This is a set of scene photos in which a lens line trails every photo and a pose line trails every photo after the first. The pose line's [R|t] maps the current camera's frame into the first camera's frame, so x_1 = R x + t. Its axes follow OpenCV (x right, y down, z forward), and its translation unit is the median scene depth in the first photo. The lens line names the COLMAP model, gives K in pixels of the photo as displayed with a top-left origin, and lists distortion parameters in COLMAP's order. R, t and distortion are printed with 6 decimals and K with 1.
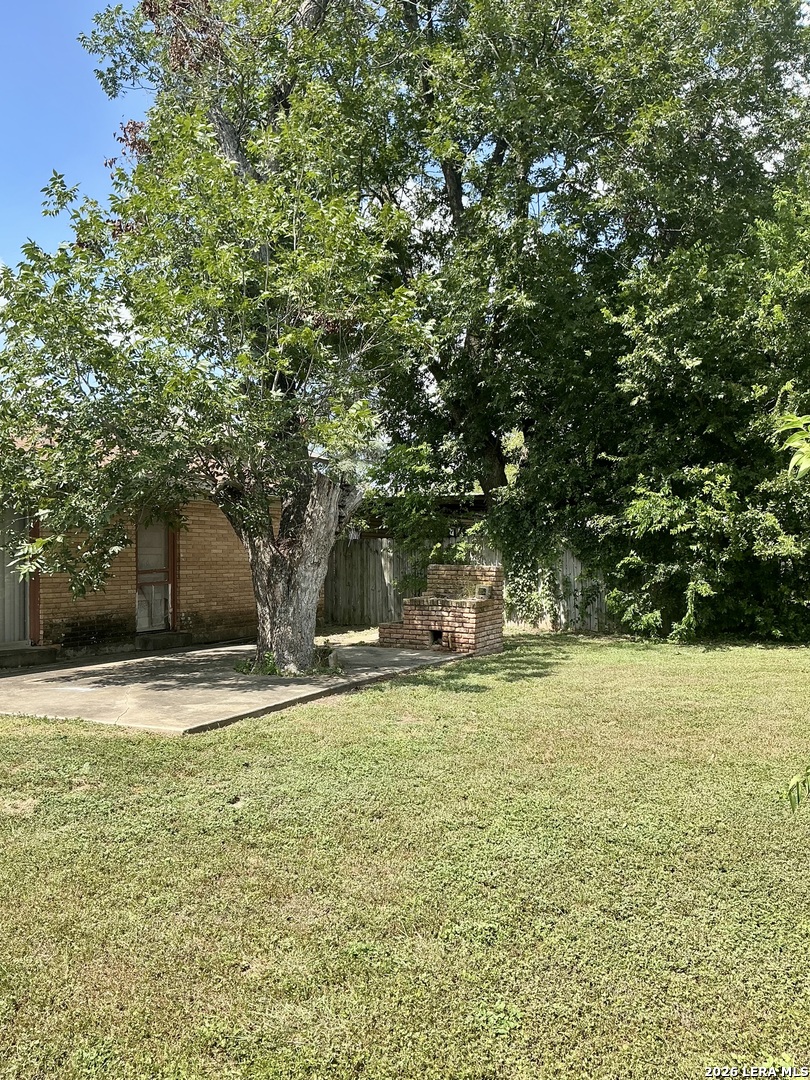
lens RADIAL K [[892.2, 0, 402.4], [0, 892.2, 541.3], [0, 0, 1]] dist [0.090816, -0.186217]
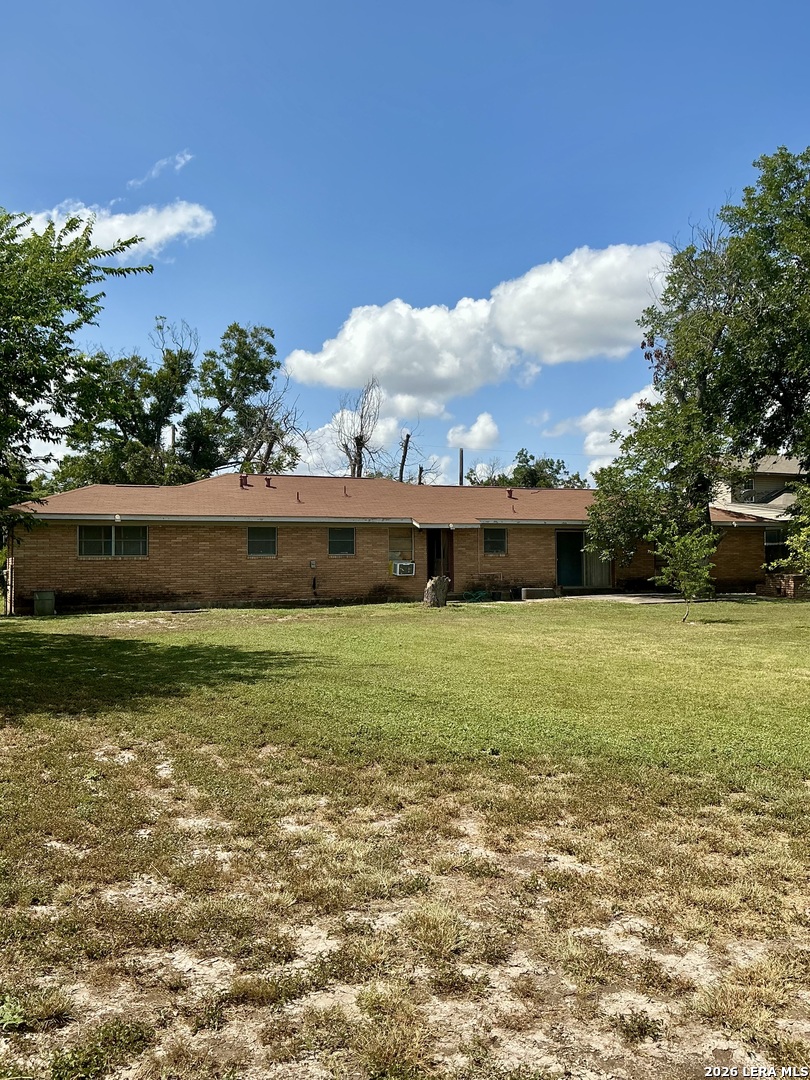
lens RADIAL K [[892.2, 0, 411.4], [0, 892.2, 542.7], [0, 0, 1]] dist [0.090816, -0.186217]
pose [[0.785109, -0.001641, -0.619356, 0.950284], [0.011044, 0.999875, 0.011349, -0.066661], [0.619260, -0.015751, 0.785028, -1.801249]]
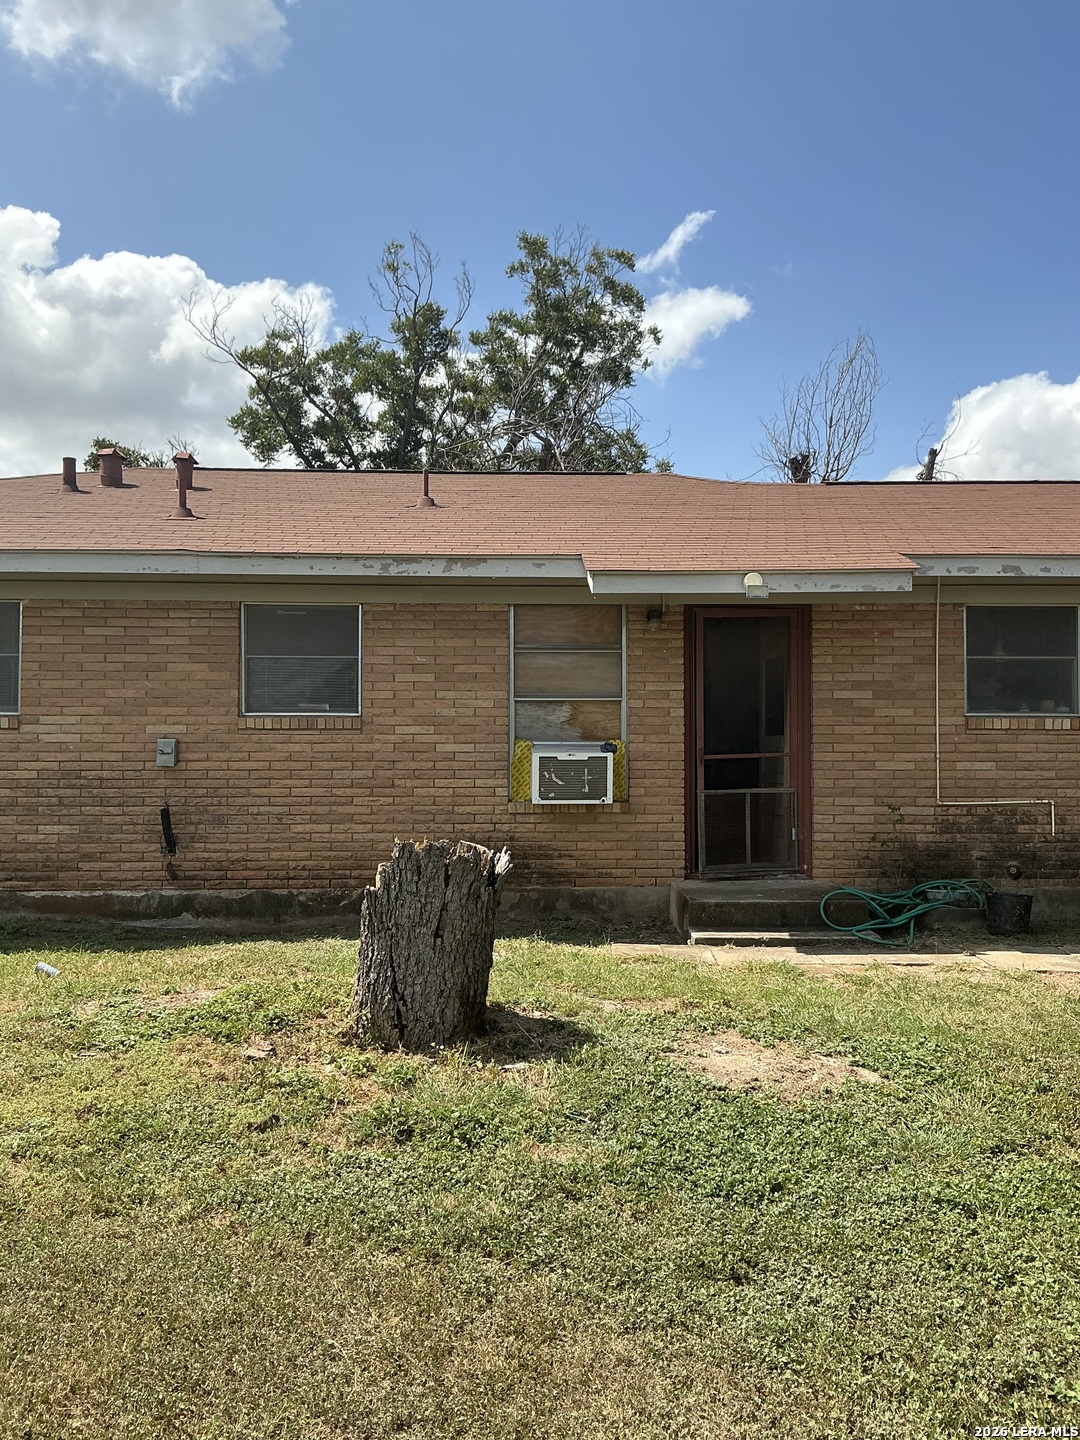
lens RADIAL K [[1189.6, 0, 548.1], [0, 1189.6, 722.3], [0, 0, 1]] dist [0.090816, -0.186217]
pose [[0.460696, 0.001728, -0.887557, -0.049907], [0.011887, 0.999896, 0.008117, 0.000942], [0.887479, -0.014290, 0.460627, 0.003577]]
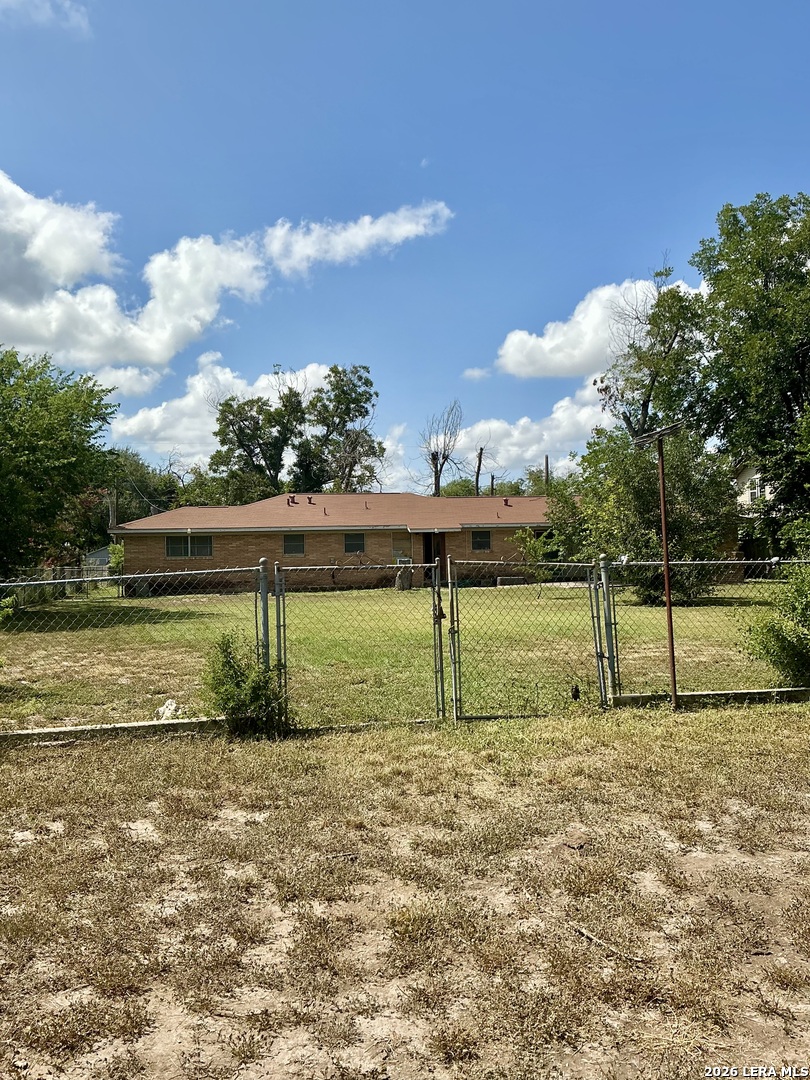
lens RADIAL K [[892.2, 0, 407.4], [0, 892.2, 534.5], [0, 0, 1]] dist [0.090816, -0.186217]
pose [[0.617412, -0.015325, -0.786491, 2.164851], [0.030743, 0.999516, 0.004659, -0.089810], [0.786039, -0.027056, 0.617584, -1.902579]]
